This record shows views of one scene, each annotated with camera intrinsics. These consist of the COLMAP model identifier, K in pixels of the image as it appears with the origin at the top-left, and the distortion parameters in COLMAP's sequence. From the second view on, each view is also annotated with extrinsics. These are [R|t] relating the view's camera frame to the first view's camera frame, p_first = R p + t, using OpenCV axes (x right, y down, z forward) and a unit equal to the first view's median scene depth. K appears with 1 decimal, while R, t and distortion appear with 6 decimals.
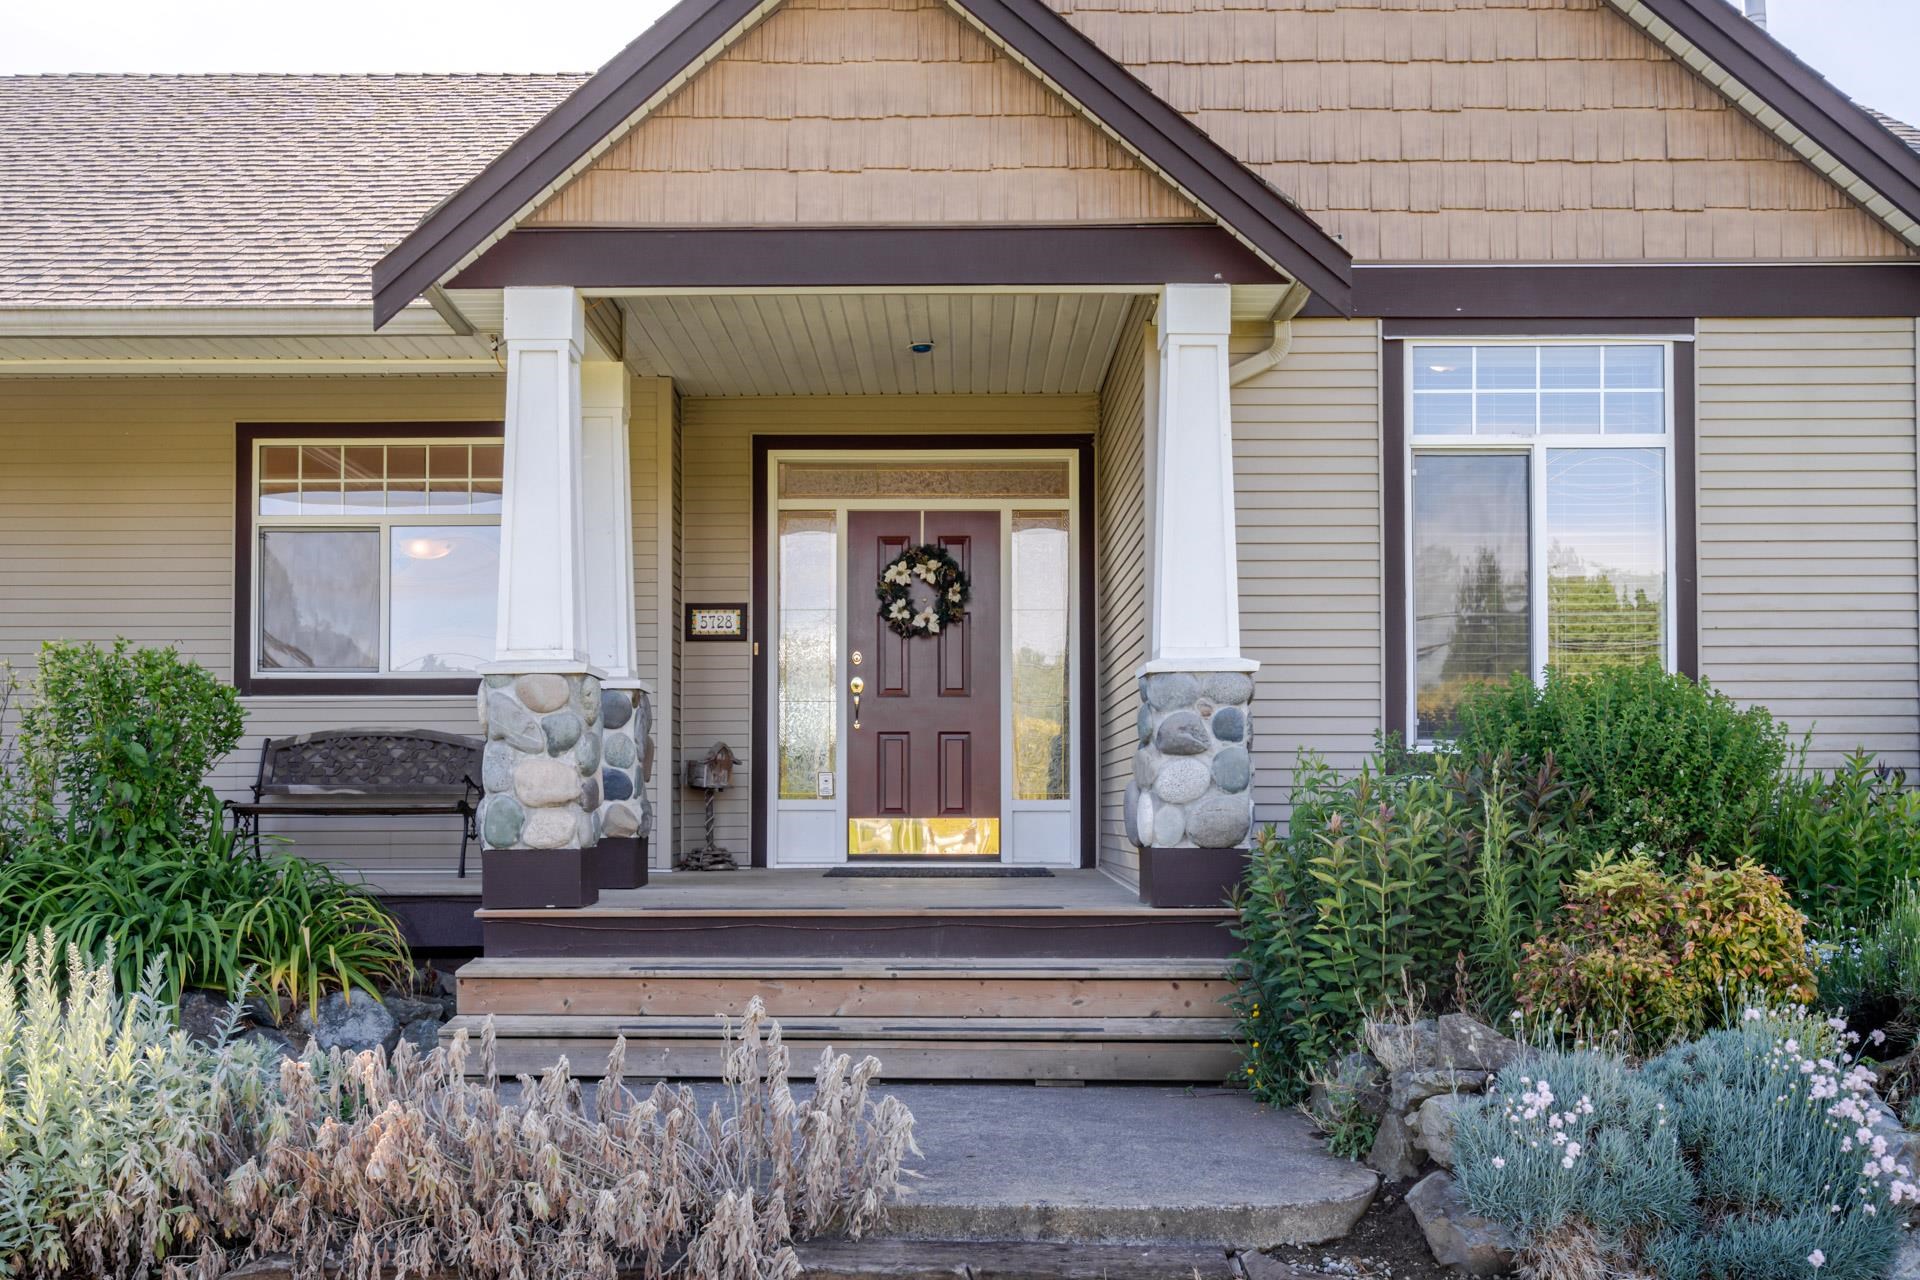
lens RADIAL K [[1950.5, 0, 959.9], [0, 1950.5, 717.0], [0, 0, 1]] dist [0.019401, 0.000000]
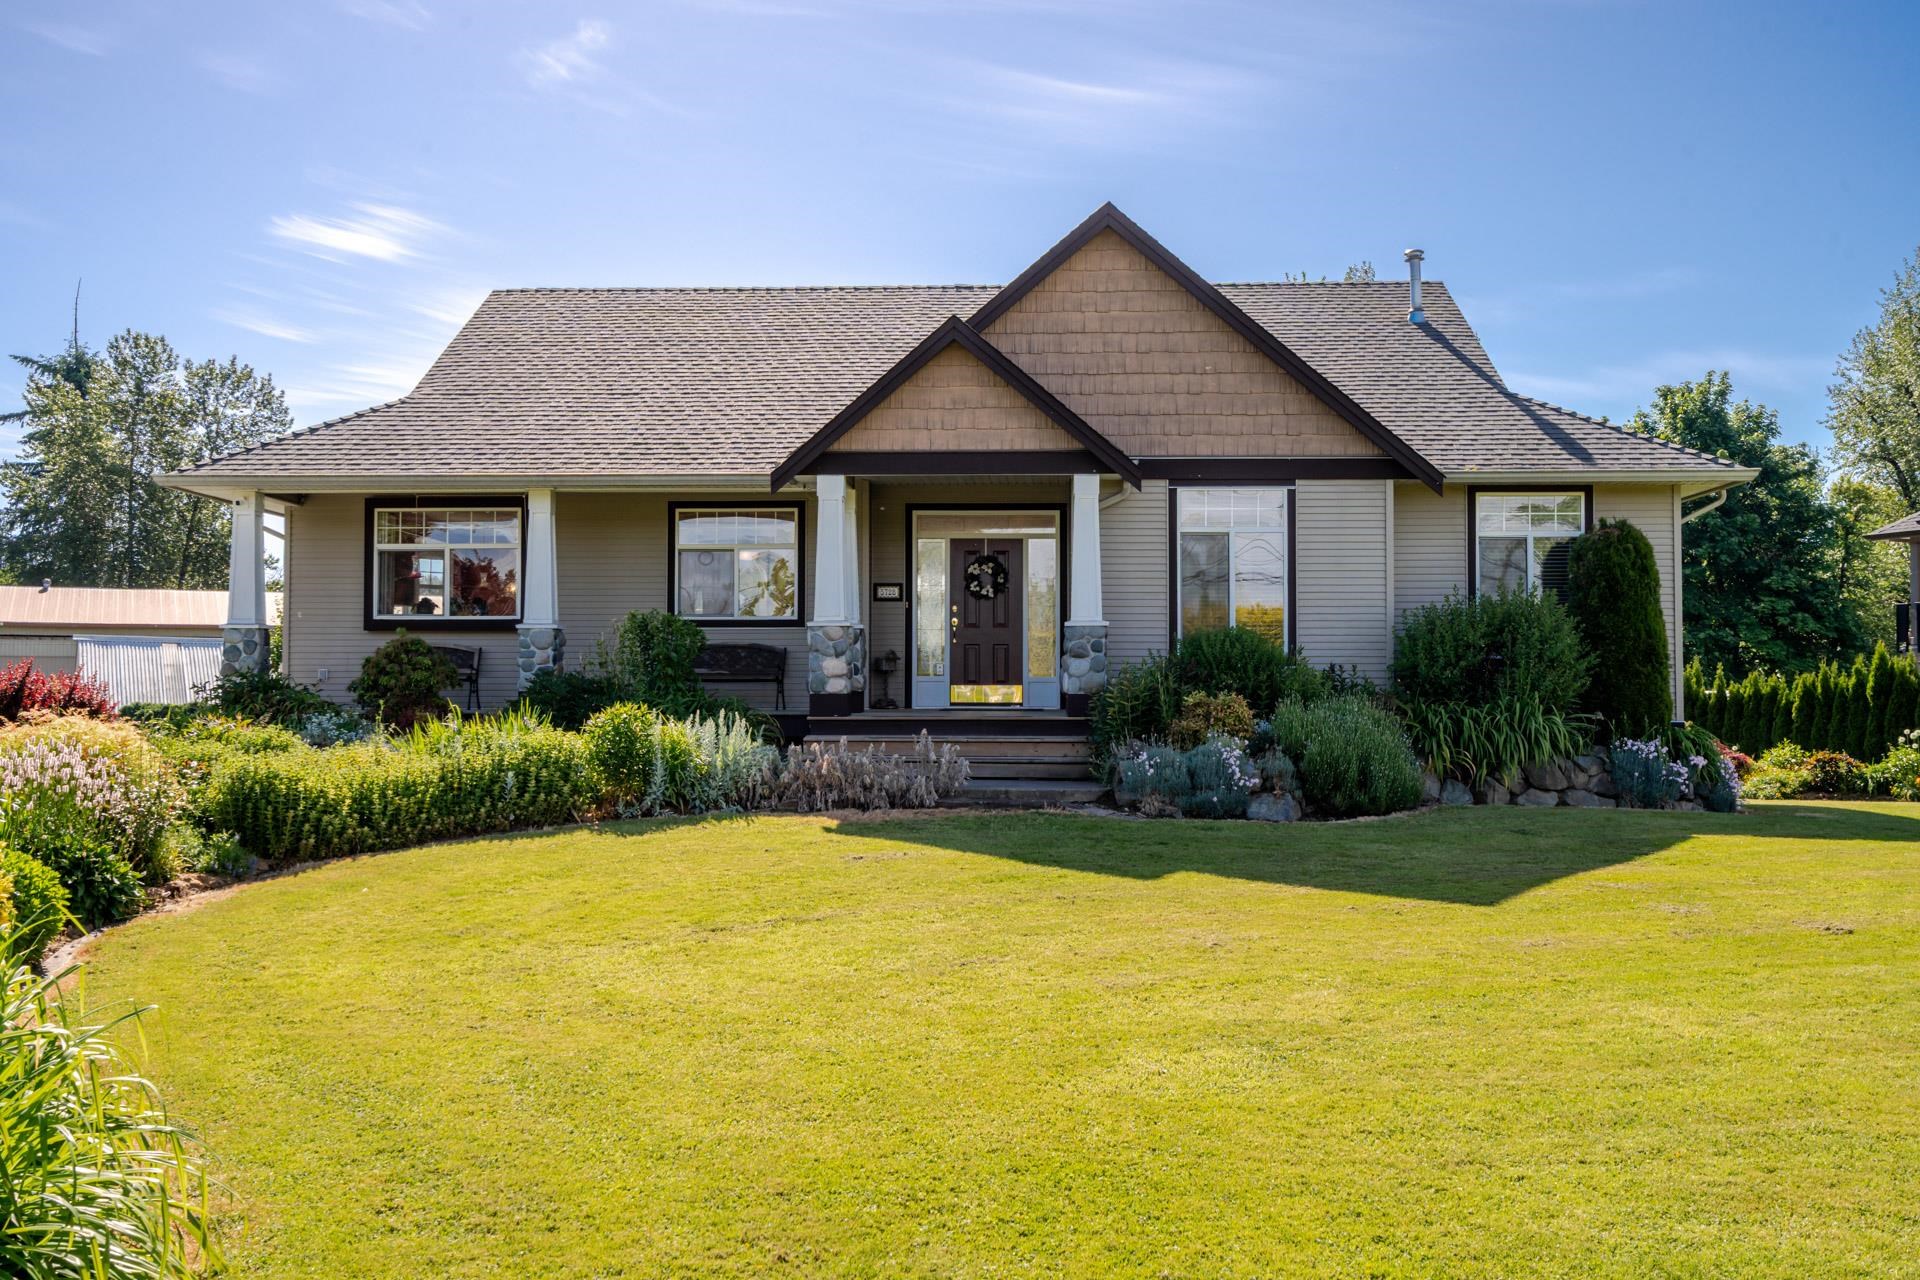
lens RADIAL K [[1950.5, 0, 966.1], [0, 1950.5, 639.0], [0, 0, 1]] dist [0.019401, 0.000000]
pose [[0.998783, 0.001505, -0.049292, 0.083824], [-0.000594, 0.999829, 0.018502, -0.048935], [0.049311, -0.018451, 0.998613, -1.456670]]
